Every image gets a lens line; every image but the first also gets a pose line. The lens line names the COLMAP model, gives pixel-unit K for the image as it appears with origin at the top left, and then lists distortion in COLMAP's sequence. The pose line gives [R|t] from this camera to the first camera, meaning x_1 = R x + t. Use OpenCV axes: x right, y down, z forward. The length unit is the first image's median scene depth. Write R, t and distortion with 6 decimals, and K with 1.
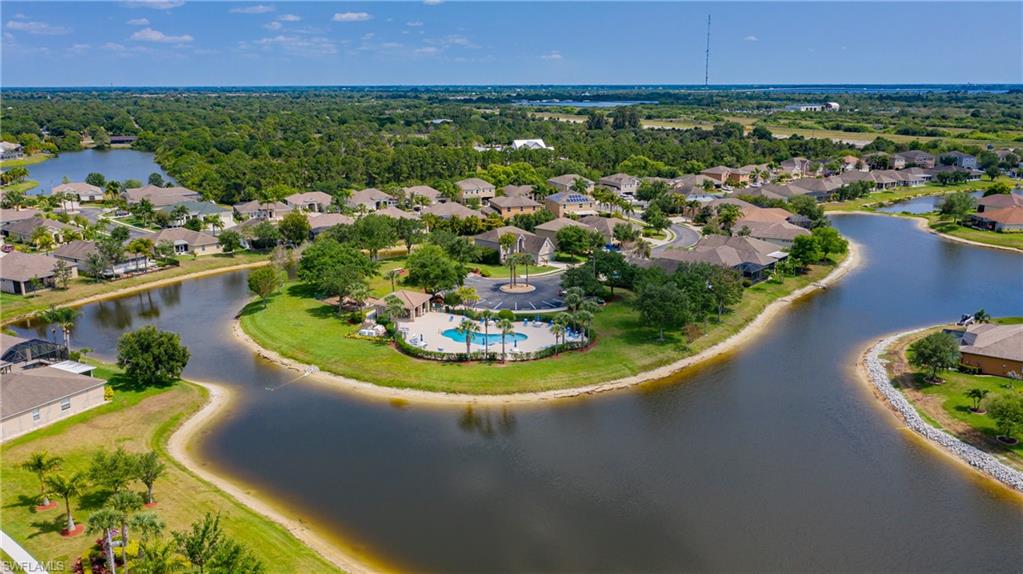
lens RADIAL K [[808.3, 0, 514.1], [0, 808.3, 290.9], [0, 0, 1]] dist [-0.009430, 0.017506]
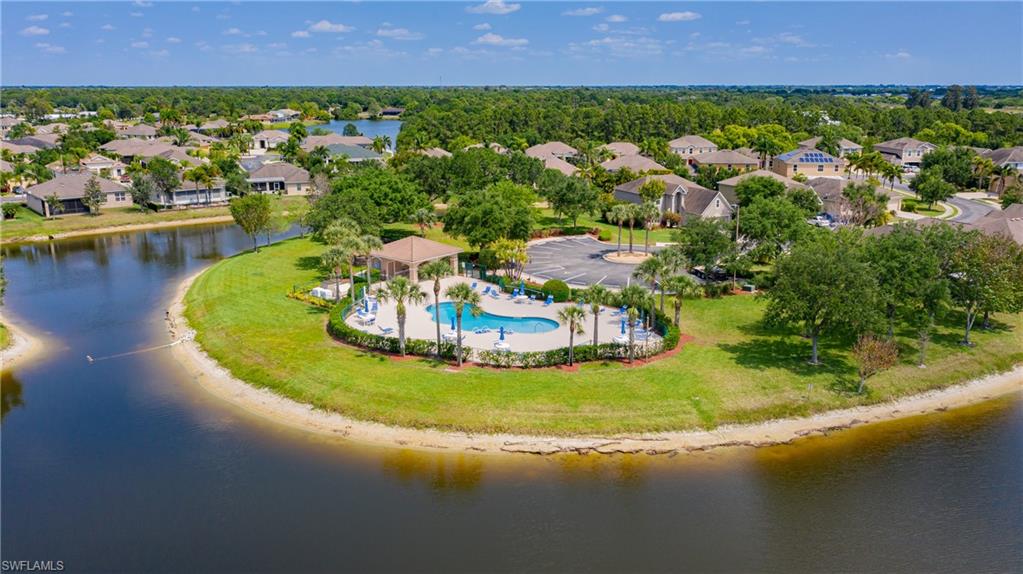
lens RADIAL K [[808.3, 0, 507.0], [0, 808.3, 276.3], [0, 0, 1]] dist [-0.009430, 0.017506]
pose [[0.923936, 0.088403, -0.372193, 0.120401], [-0.095319, 0.995447, -0.000183, 0.016657], [0.370483, 0.035646, 0.928155, 0.305077]]
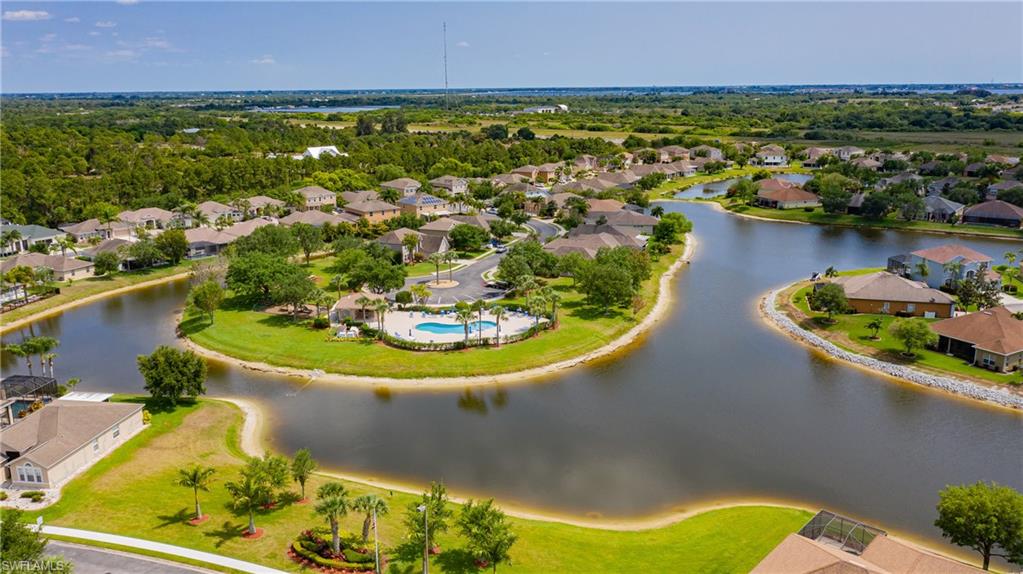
lens RADIAL K [[808.3, 0, 515.3], [0, 808.3, 291.5], [0, 0, 1]] dist [-0.009430, 0.017506]
pose [[0.943863, -0.087587, 0.318513, -0.196066], [0.089072, 0.995976, 0.009928, 0.003679], [-0.318101, 0.019000, 0.947867, -0.031745]]
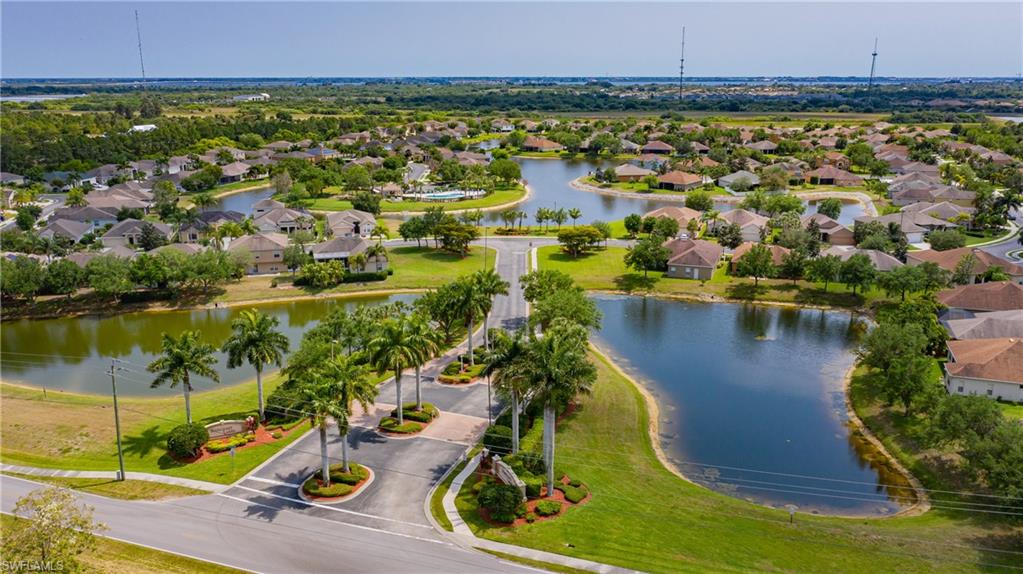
lens RADIAL K [[808.3, 0, 509.7], [0, 808.3, 284.4], [0, 0, 1]] dist [-0.009430, 0.017506]
pose [[0.734048, -0.167293, 0.658169, -0.891191], [0.167044, 0.983884, 0.063781, 0.117259], [-0.658233, 0.063124, 0.750163, -0.456519]]
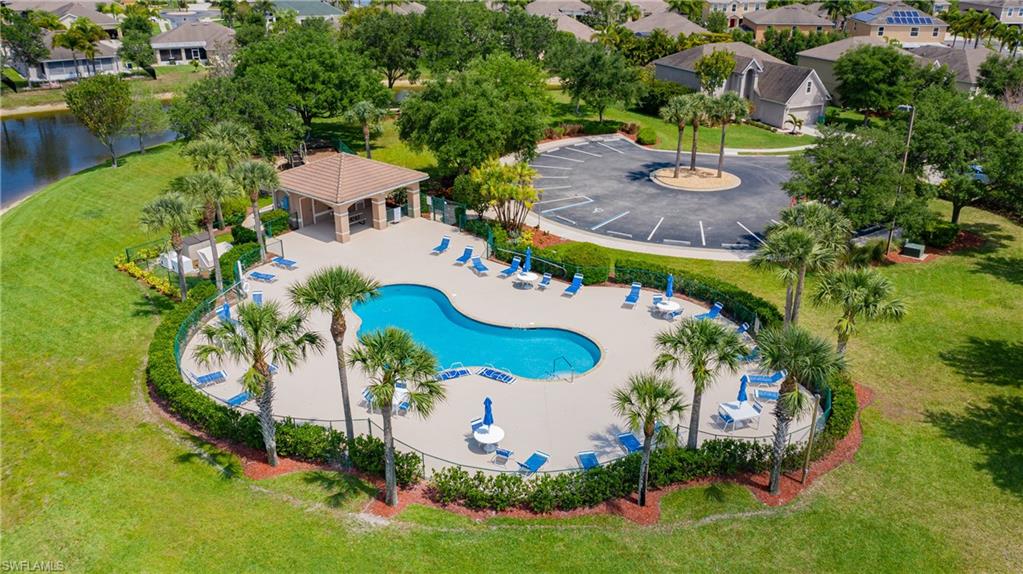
lens RADIAL K [[808.3, 0, 506.9], [0, 808.3, 280.9], [0, 0, 1]] dist [-0.009430, 0.017506]
pose [[0.925349, 0.153244, -0.346764, 0.052294], [-0.098744, 0.980517, 0.169814, -0.009853], [0.366031, -0.122896, 0.922452, 0.469872]]
